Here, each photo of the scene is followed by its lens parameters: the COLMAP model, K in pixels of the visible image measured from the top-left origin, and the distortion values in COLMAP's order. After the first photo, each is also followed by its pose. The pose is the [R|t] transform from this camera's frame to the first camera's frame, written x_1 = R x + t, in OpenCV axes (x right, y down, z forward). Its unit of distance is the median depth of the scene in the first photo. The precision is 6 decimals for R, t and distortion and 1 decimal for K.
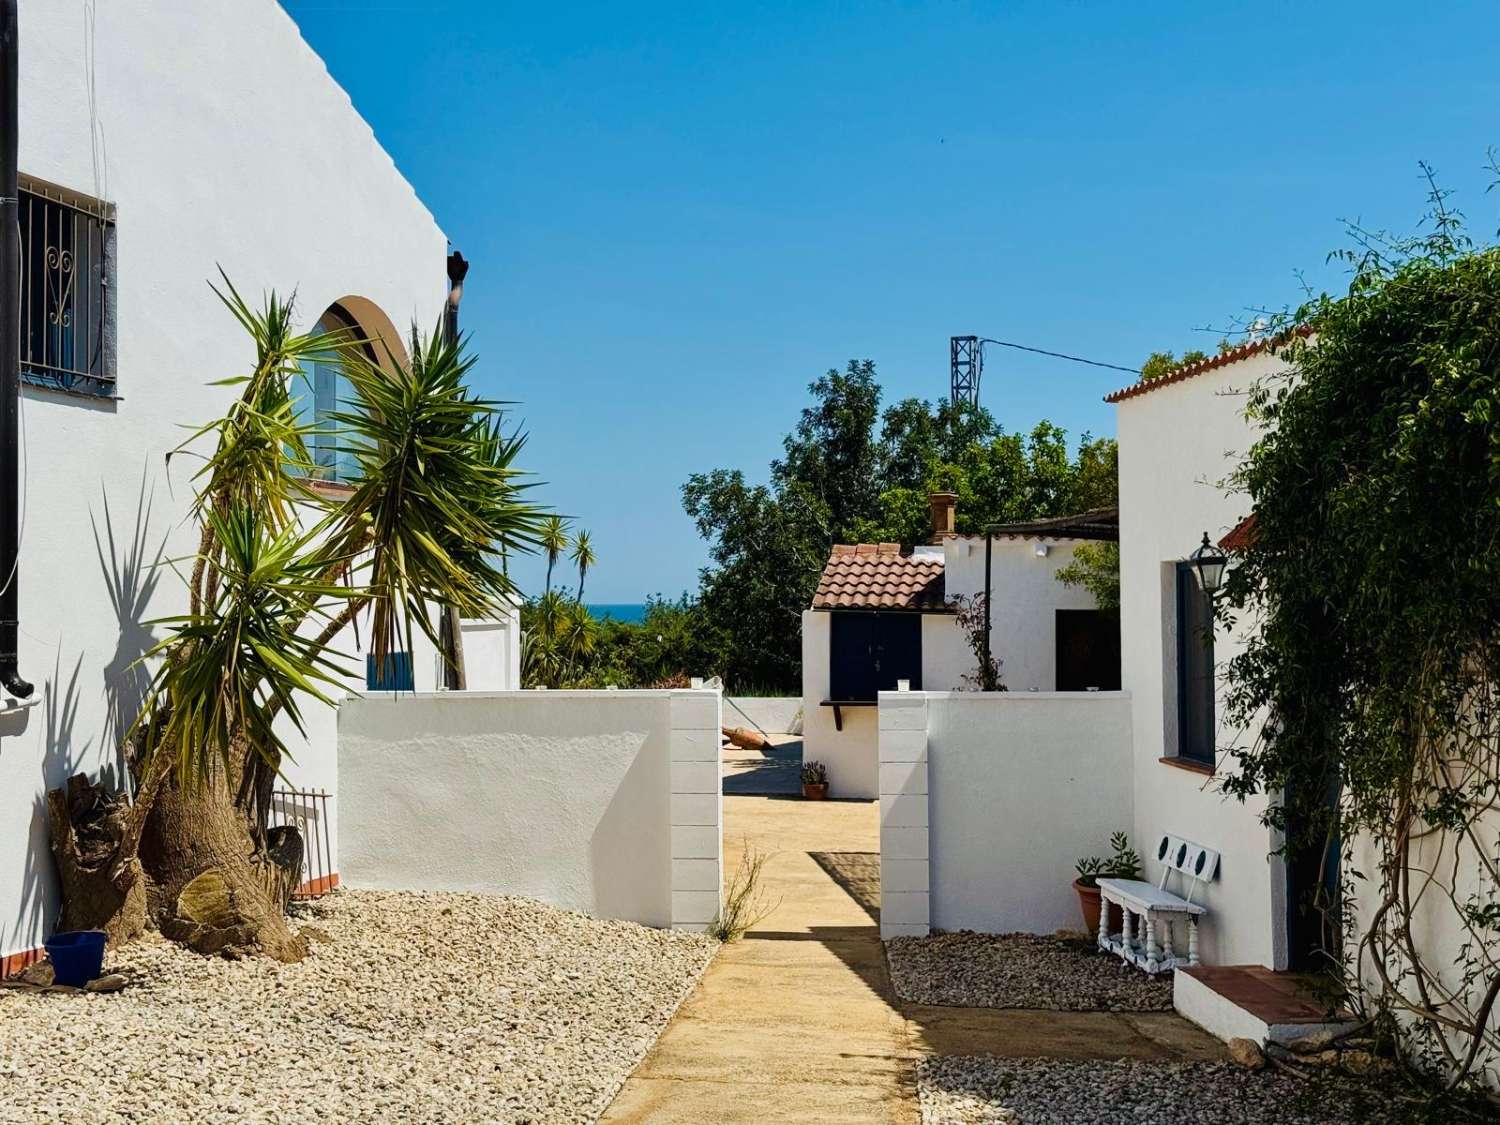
lens RADIAL K [[1840.8, 0, 750.0], [0, 1840.8, 562.5], [0, 0, 1]] dist [0.258117, 0.003867]
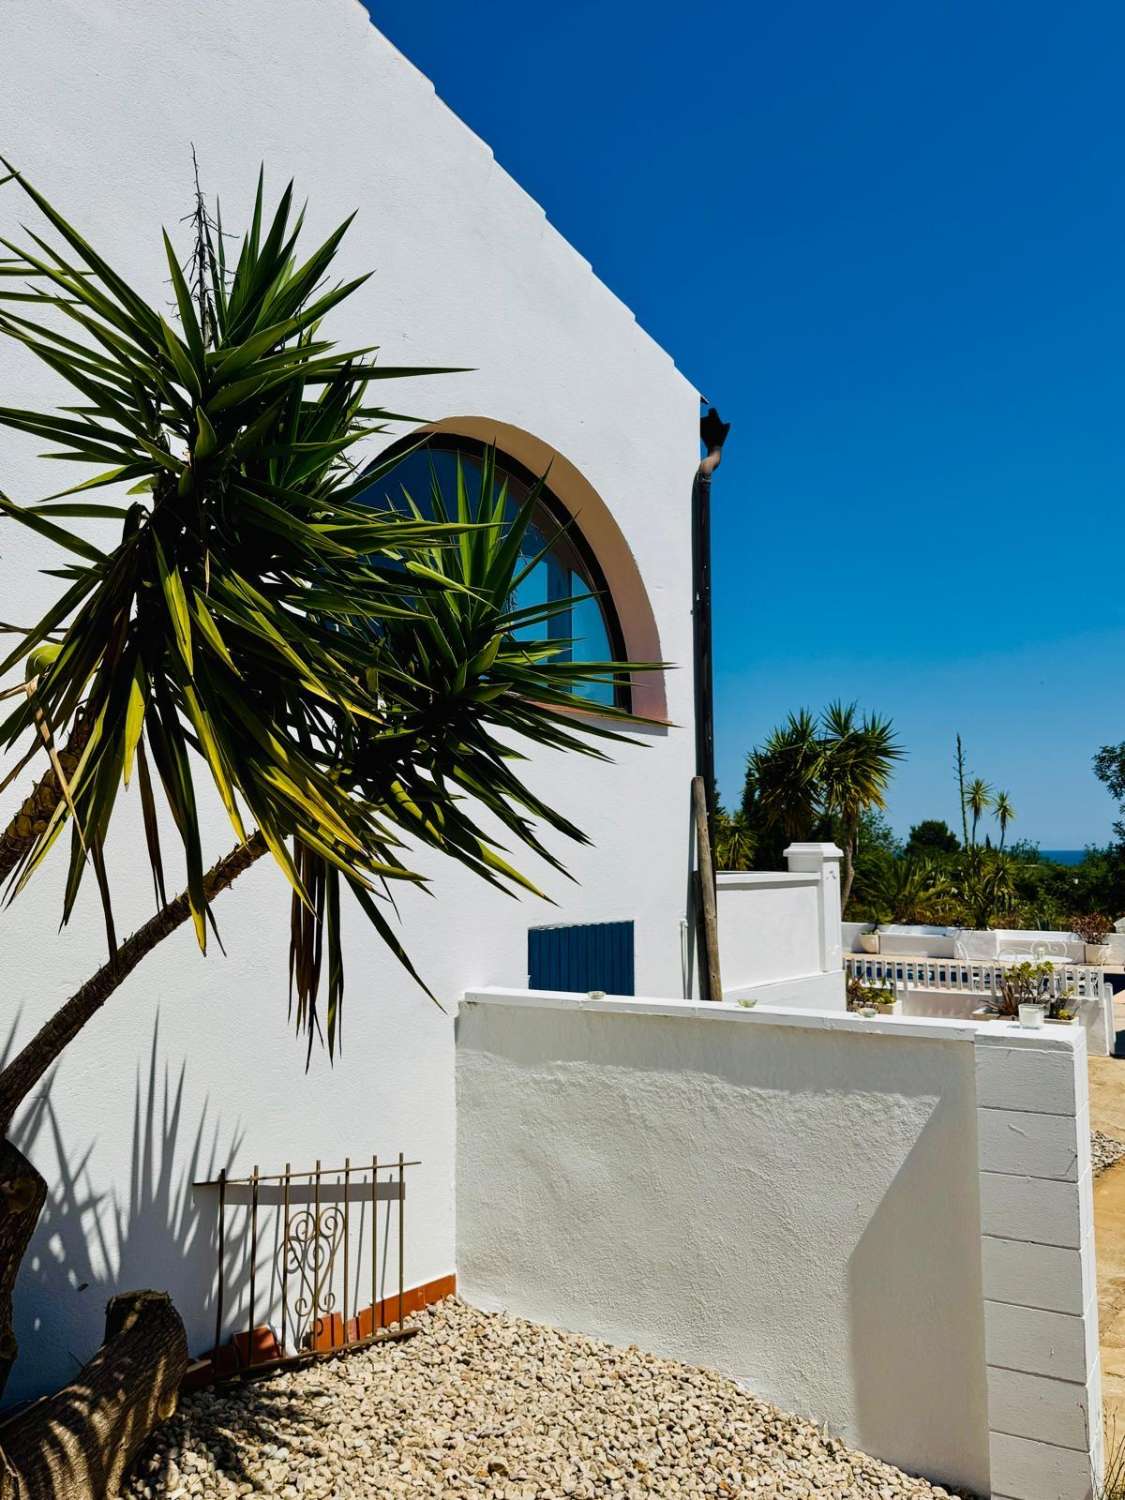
lens RADIAL K [[1163.7, 0, 566.5], [0, 1163.7, 731.5], [0, 0, 1]] dist [0.082013, -0.225820]
pose [[0.892372, -0.046878, -0.448858, 0.005642], [0.011016, 0.996557, -0.082179, 0.012025], [0.451165, 0.068390, 0.889816, 0.621882]]
